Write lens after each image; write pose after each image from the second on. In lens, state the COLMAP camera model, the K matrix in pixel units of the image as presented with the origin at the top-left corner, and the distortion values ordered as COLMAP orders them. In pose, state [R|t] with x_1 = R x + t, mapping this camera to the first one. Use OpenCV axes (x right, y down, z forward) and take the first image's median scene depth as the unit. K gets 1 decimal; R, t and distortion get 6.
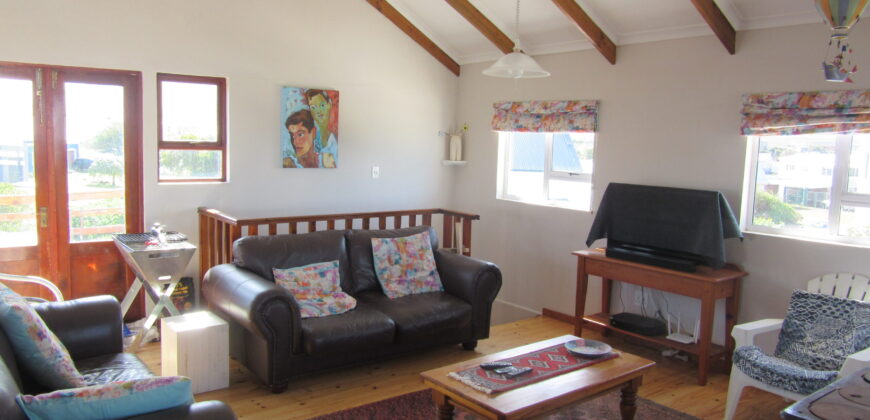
lens RADIAL K [[654.0, 0, 435.0], [0, 654.0, 210.0], [0, 0, 1]] dist [-0.002024, -0.002954]
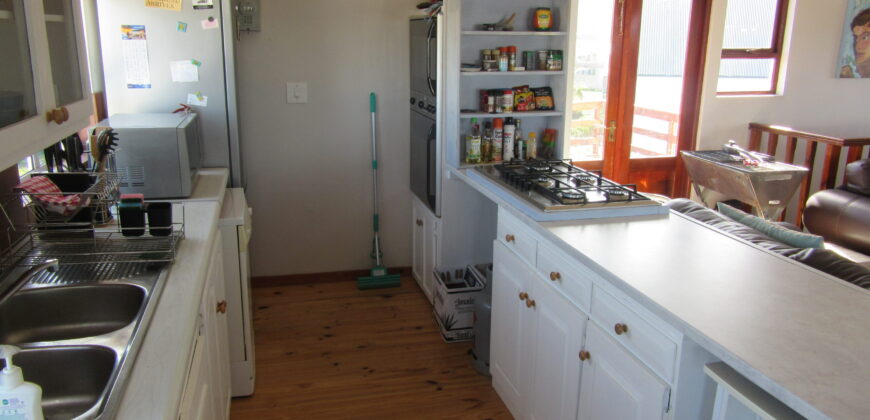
lens RADIAL K [[654.0, 0, 435.0], [0, 654.0, 210.0], [0, 0, 1]] dist [-0.002024, -0.002954]
pose [[0.920547, 0.067896, -0.384686, -0.395834], [-0.016858, 0.990767, 0.134527, 0.000734], [0.390267, -0.117353, 0.913192, -0.007182]]
